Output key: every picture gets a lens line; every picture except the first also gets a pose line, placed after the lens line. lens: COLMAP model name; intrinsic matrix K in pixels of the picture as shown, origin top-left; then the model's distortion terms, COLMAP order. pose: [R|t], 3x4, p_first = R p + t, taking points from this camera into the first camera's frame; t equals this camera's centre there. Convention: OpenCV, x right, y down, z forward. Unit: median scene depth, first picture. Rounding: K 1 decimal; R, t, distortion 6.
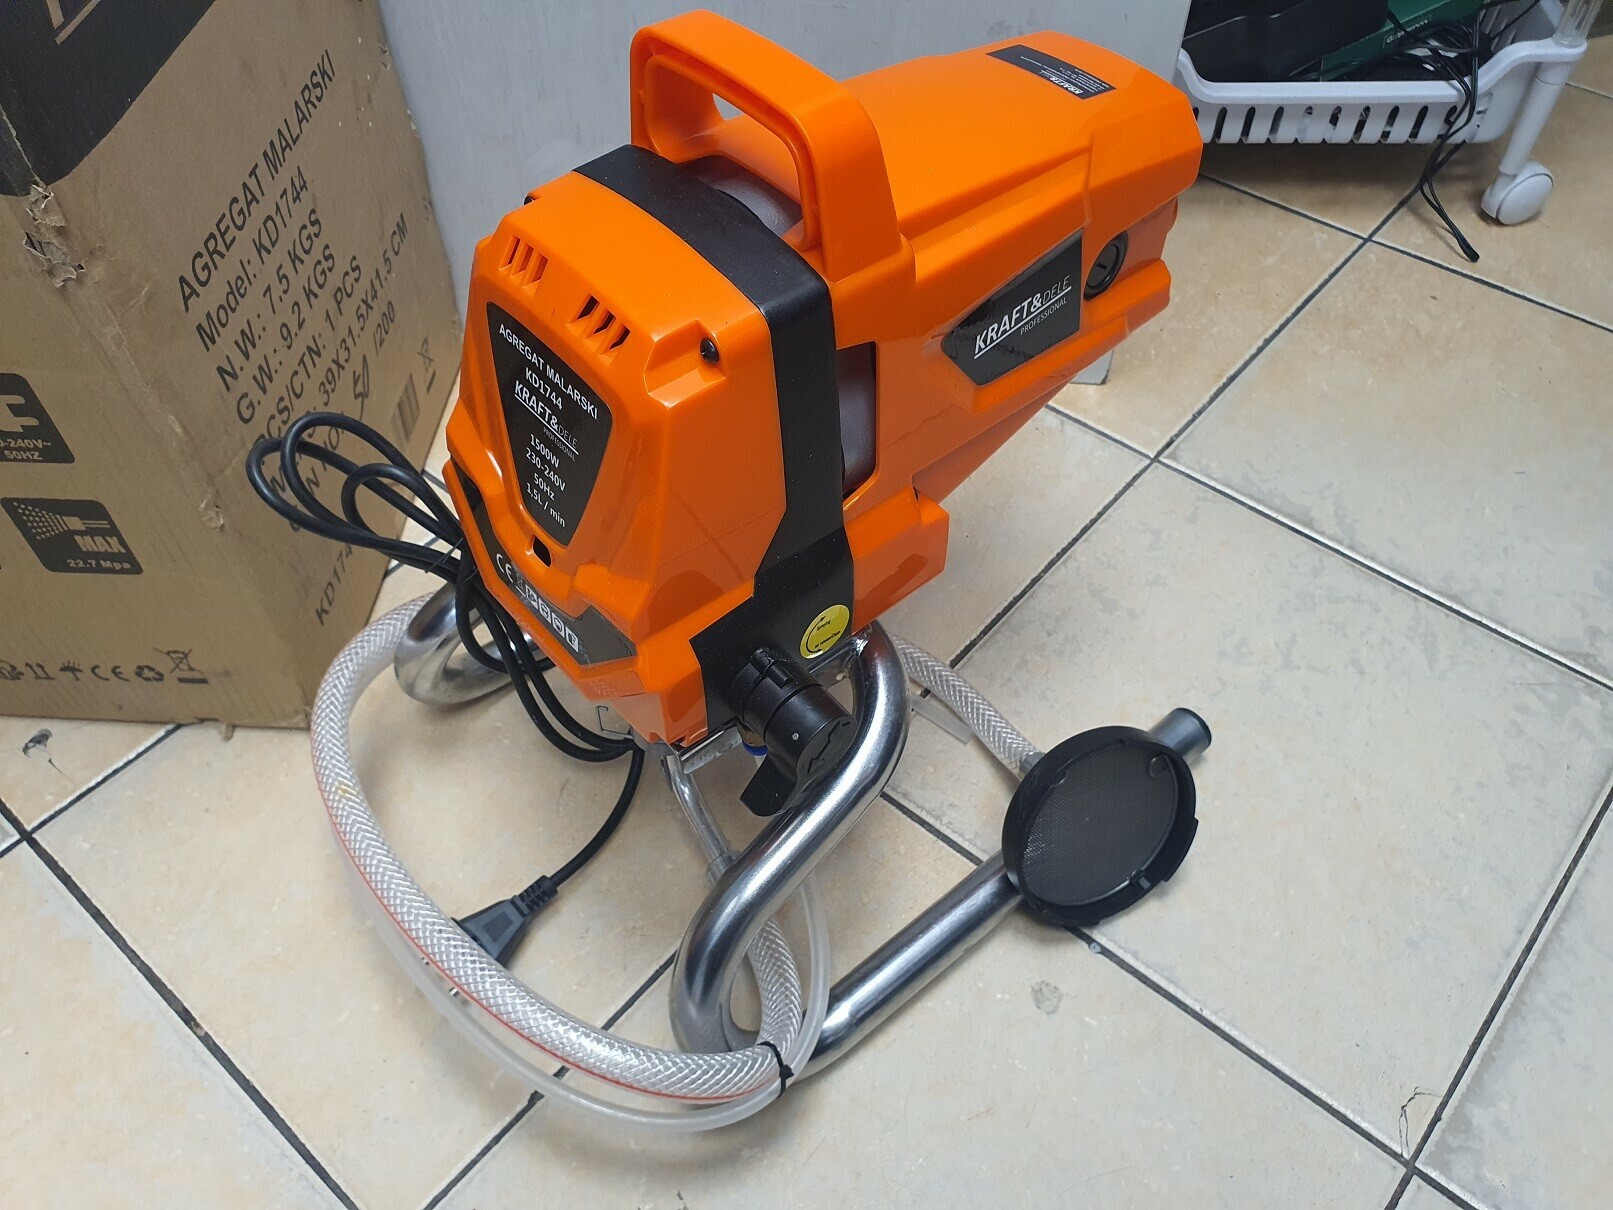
lens RADIAL K [[1272.5, 0, 803.5], [0, 1272.5, 612.0], [0, 0, 1]] dist [-0.034583, 0.041244]
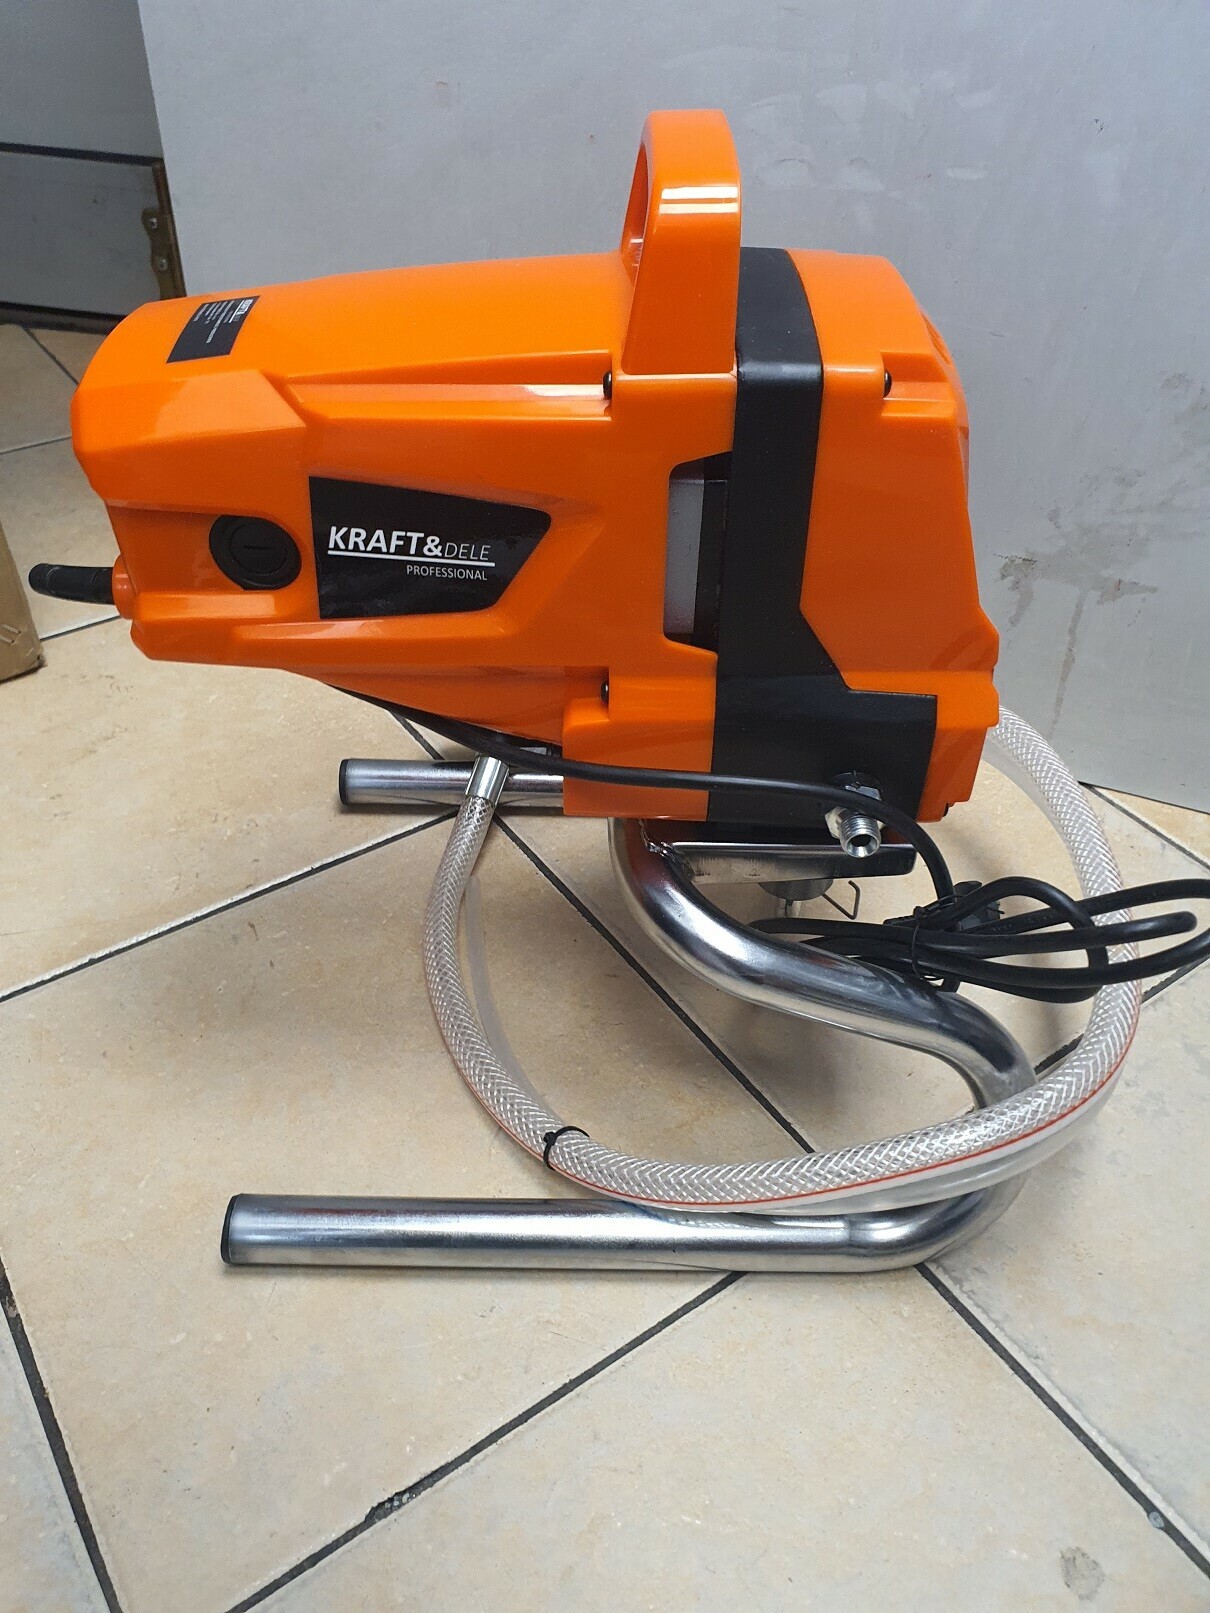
lens RADIAL K [[1272.5, 0, 596.5], [0, 1272.5, 779.5], [0, 0, 1]] dist [-0.034583, 0.041244]
pose [[0.966583, 0.196204, -0.164991, -0.038691], [-0.225682, 0.956546, -0.184629, 0.060680], [0.121597, 0.215695, 0.968860, 0.158588]]
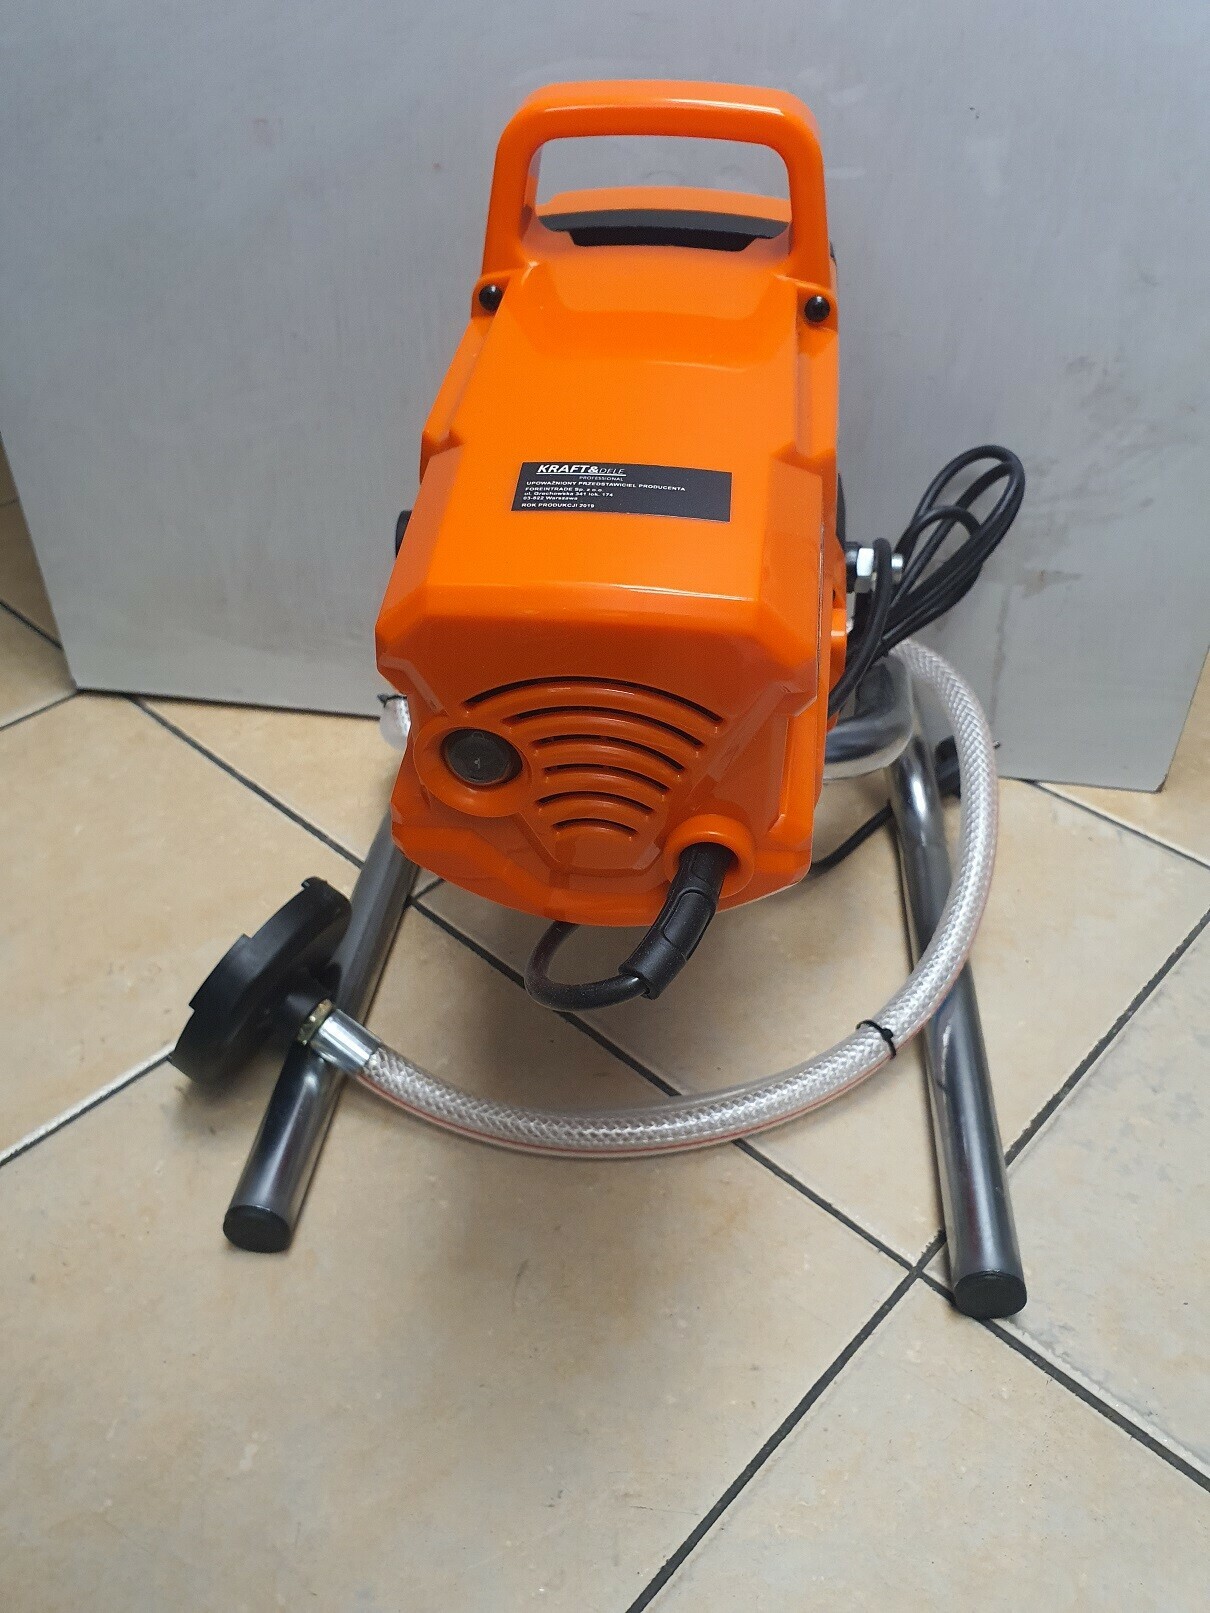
lens RADIAL K [[1272.5, 0, 625.2], [0, 1272.5, 772.8], [0, 0, 1]] dist [-0.034583, 0.041244]
pose [[0.998786, 0.045151, -0.019688, -0.129305], [-0.048492, 0.971471, -0.232150, 0.025551], [0.008644, 0.232823, 0.972481, 0.226393]]
